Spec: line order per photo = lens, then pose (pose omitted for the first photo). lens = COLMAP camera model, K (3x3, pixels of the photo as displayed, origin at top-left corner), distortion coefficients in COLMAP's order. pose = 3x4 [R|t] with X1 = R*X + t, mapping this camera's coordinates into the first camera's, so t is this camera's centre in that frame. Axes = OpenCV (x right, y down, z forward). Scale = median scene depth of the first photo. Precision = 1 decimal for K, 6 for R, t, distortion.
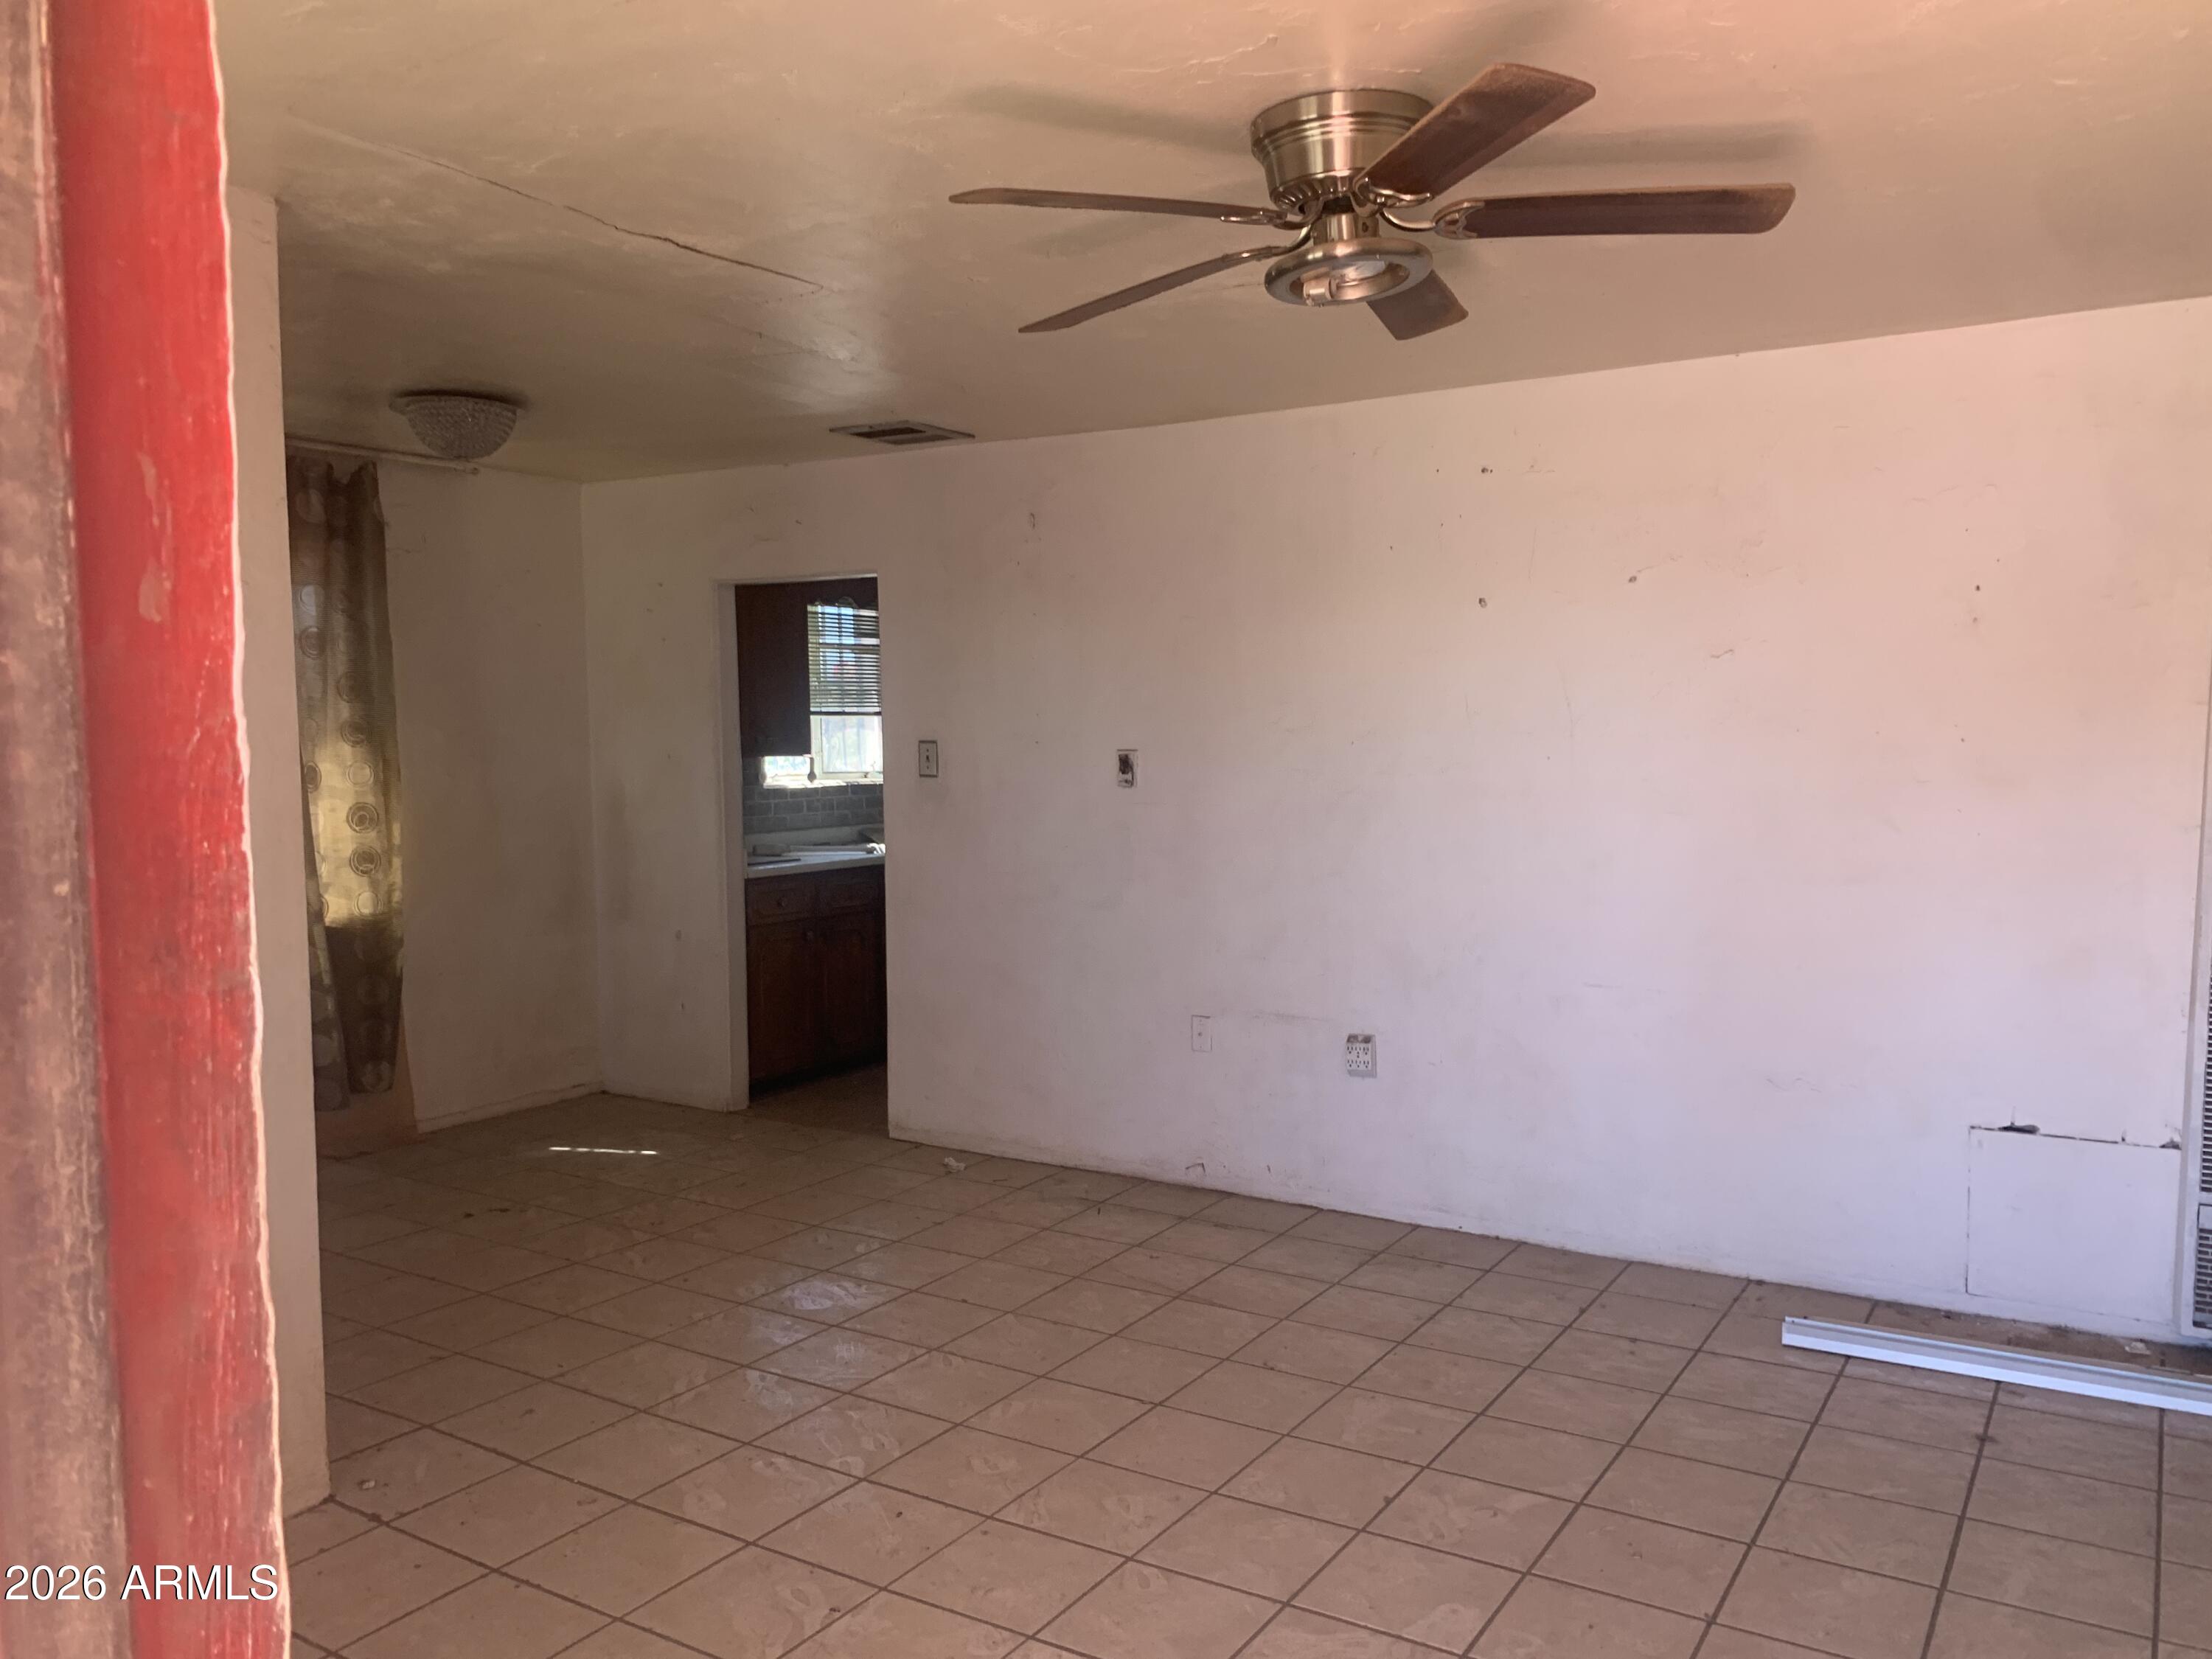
lens RADIAL K [[1673.5, 0, 1080.9], [0, 1673.5, 834.0], [0, 0, 1]] dist [0.033780, -0.037933]
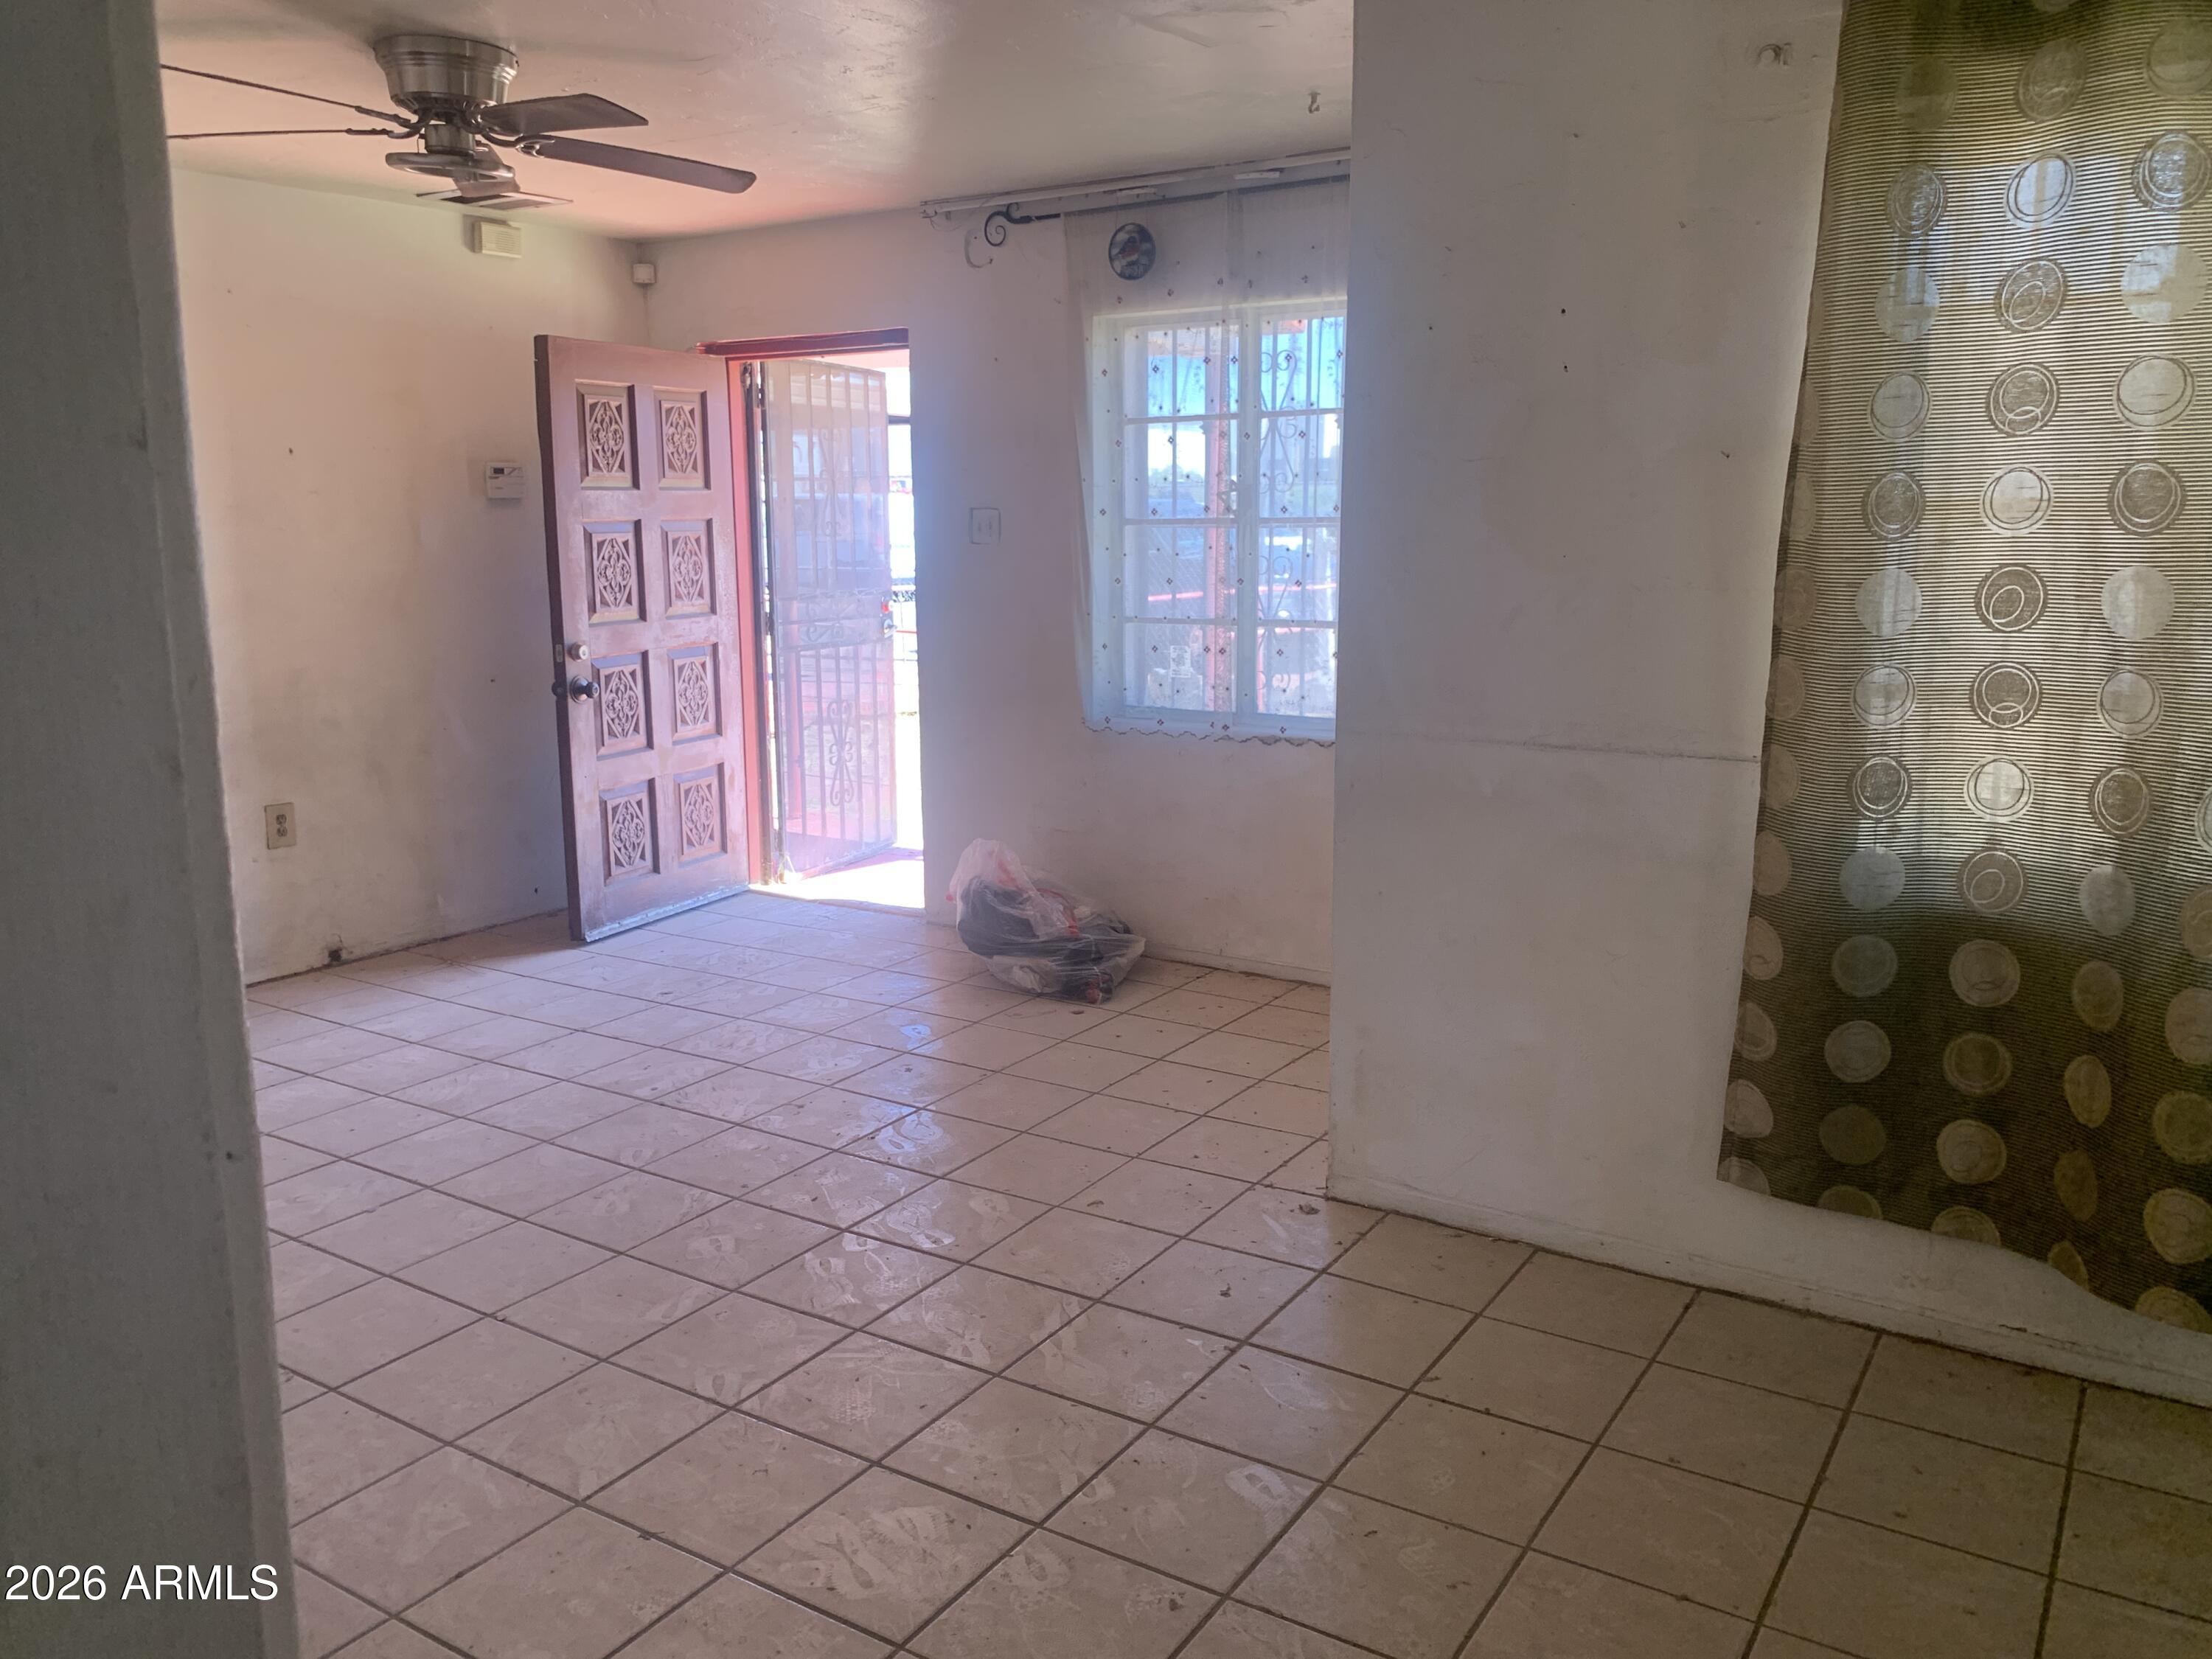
lens RADIAL K [[1676.8, 0, 1148.1], [0, 1676.8, 852.3], [0, 0, 1]] dist [-0.069747, -0.010571]
pose [[-0.999843, 0.009404, -0.014985, -0.199999], [0.005236, 0.966361, 0.257135, -0.069041], [0.016899, 0.257017, -0.966259, 1.276006]]
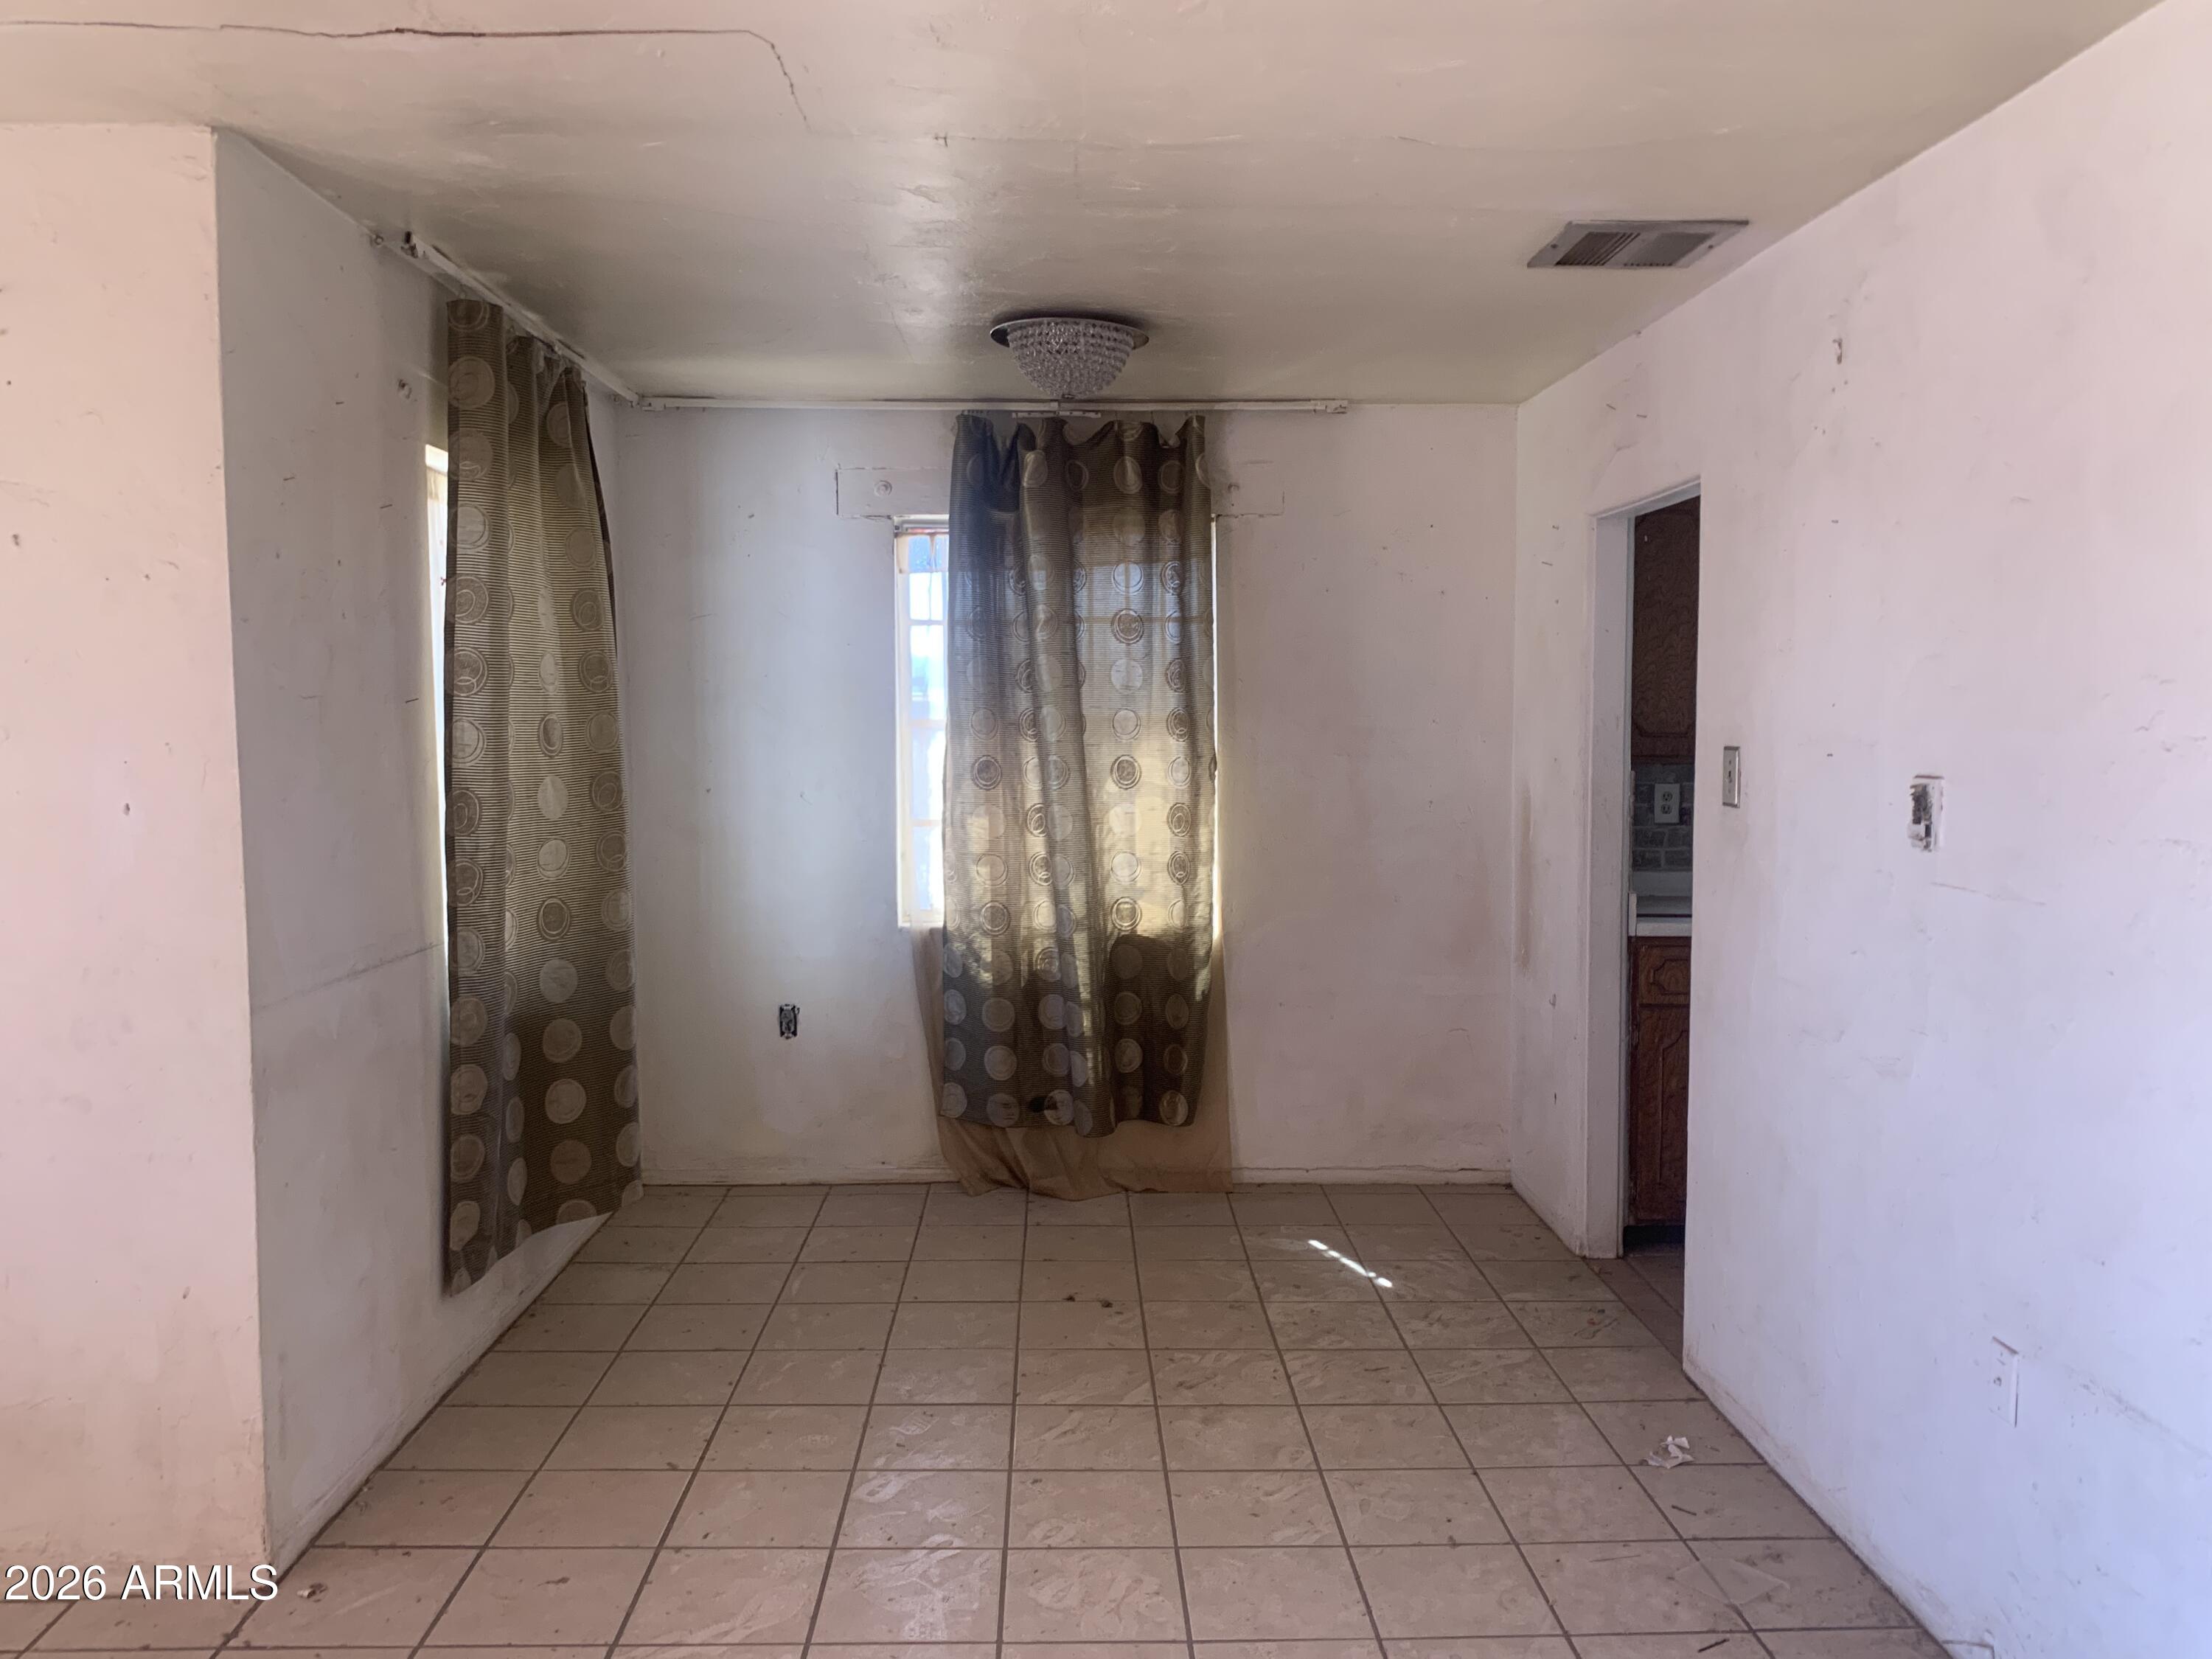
lens RADIAL K [[1673.5, 0, 1080.9], [0, 1673.5, 834.0], [0, 0, 1]] dist [0.033780, -0.037933]
pose [[0.557090, 0.065569, -0.827860, 0.329510], [-0.051633, 0.997684, 0.044274, -0.045271], [0.828845, 0.018080, 0.559185, 0.540539]]
